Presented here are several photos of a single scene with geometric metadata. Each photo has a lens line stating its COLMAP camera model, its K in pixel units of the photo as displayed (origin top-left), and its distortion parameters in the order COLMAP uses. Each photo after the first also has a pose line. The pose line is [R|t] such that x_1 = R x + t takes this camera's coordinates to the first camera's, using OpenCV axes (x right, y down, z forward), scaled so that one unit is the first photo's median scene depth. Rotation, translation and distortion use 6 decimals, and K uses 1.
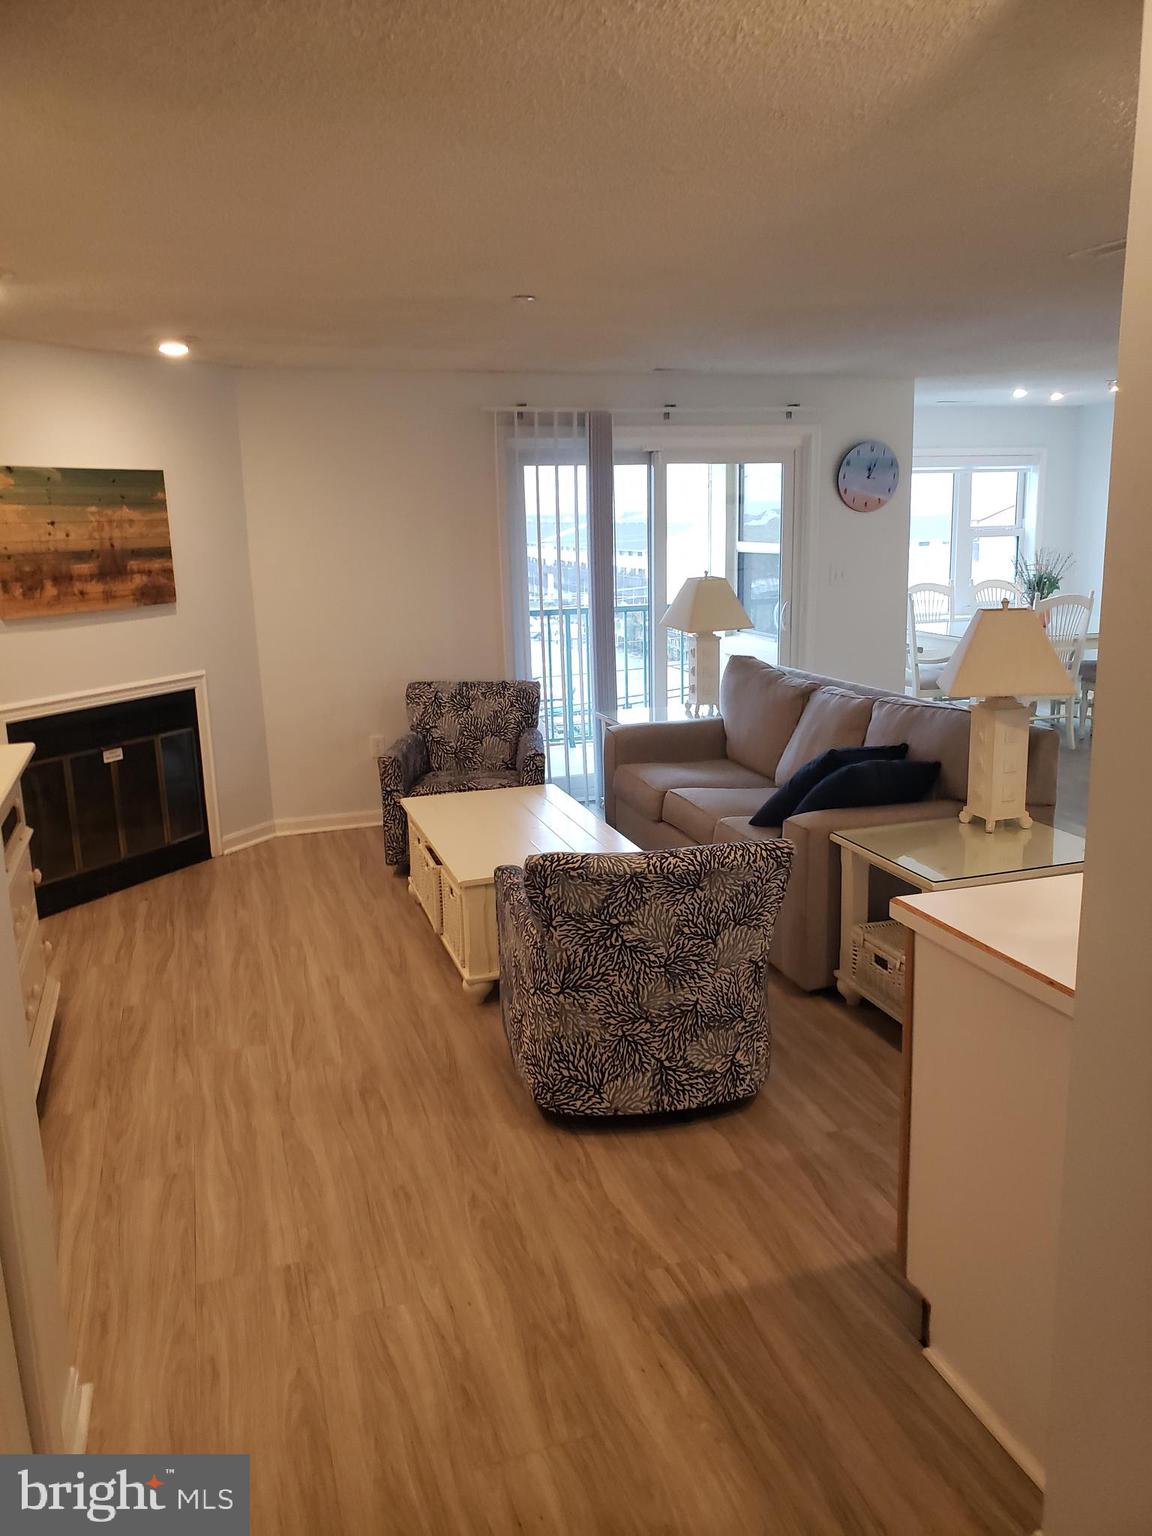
lens RADIAL K [[1178.3, 0, 595.3], [0, 1178.3, 759.7], [0, 0, 1]] dist [0.020755, 0.009928]
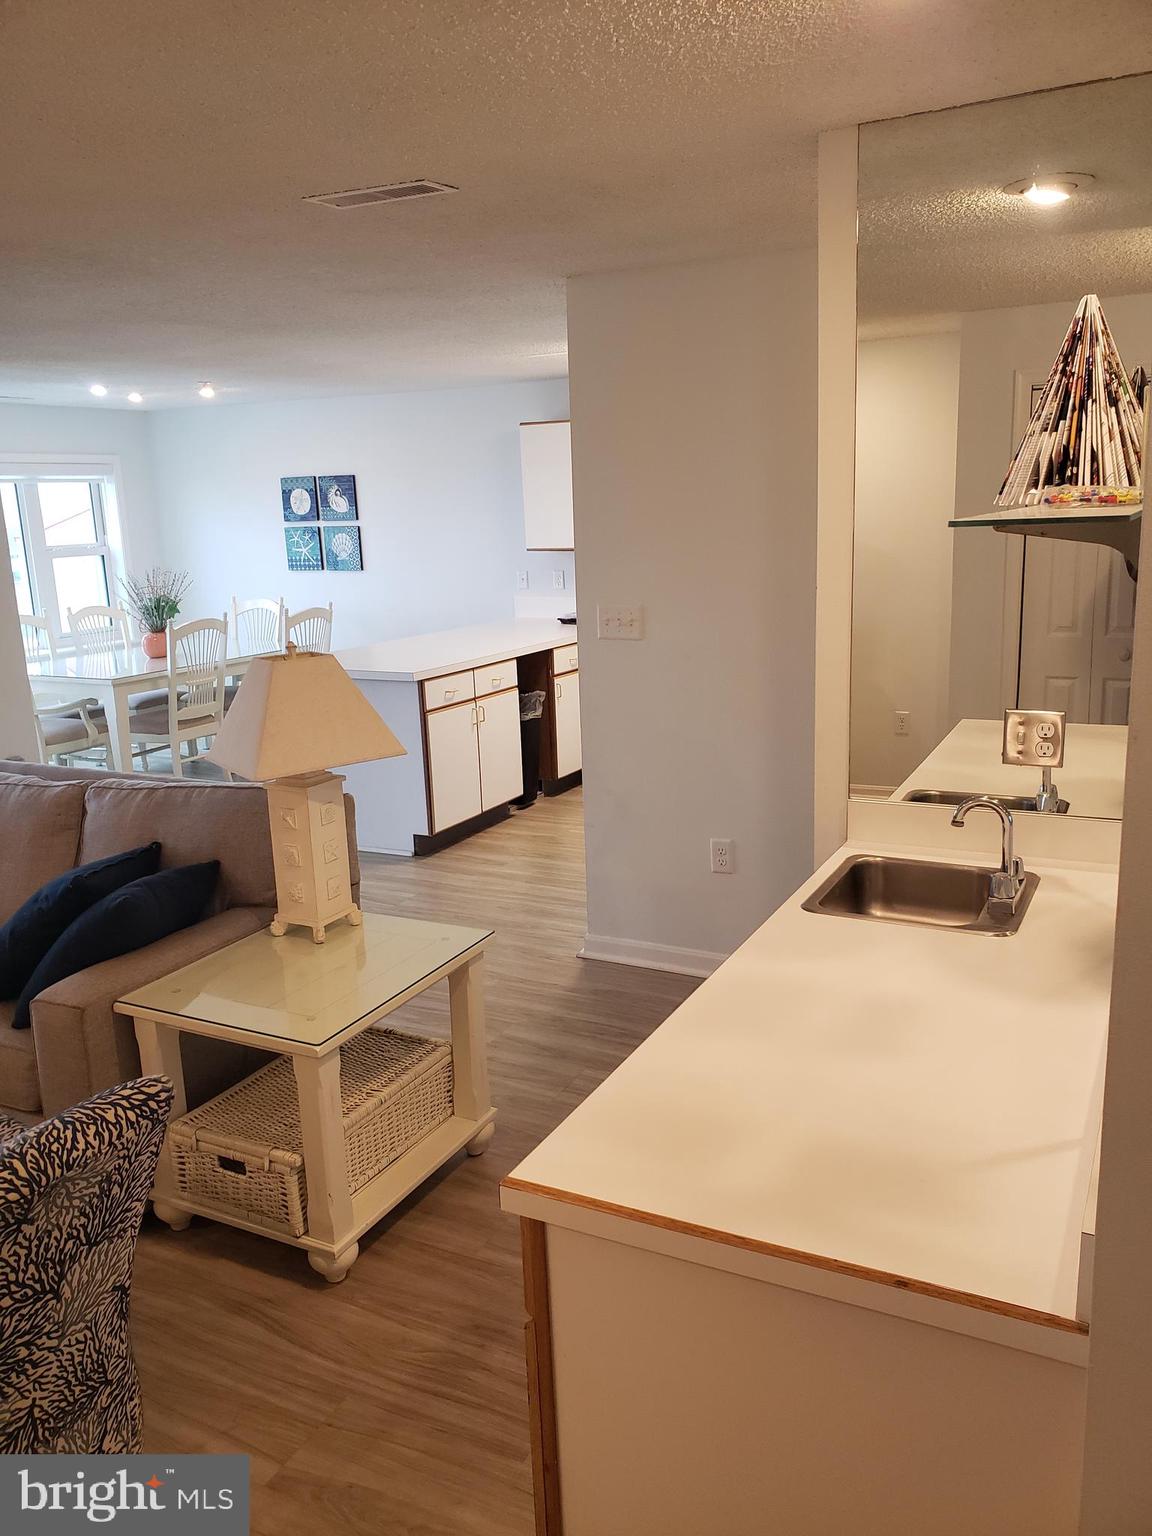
lens RADIAL K [[1196.4, 0, 605.8], [0, 1196.4, 765.0], [0, 0, 1]] dist [0.003433, 0.013432]
pose [[0.703906, -0.155822, 0.692990, -0.039919], [0.163422, 0.984995, 0.055484, -0.045760], [-0.691238, 0.074194, 0.718809, 0.217988]]
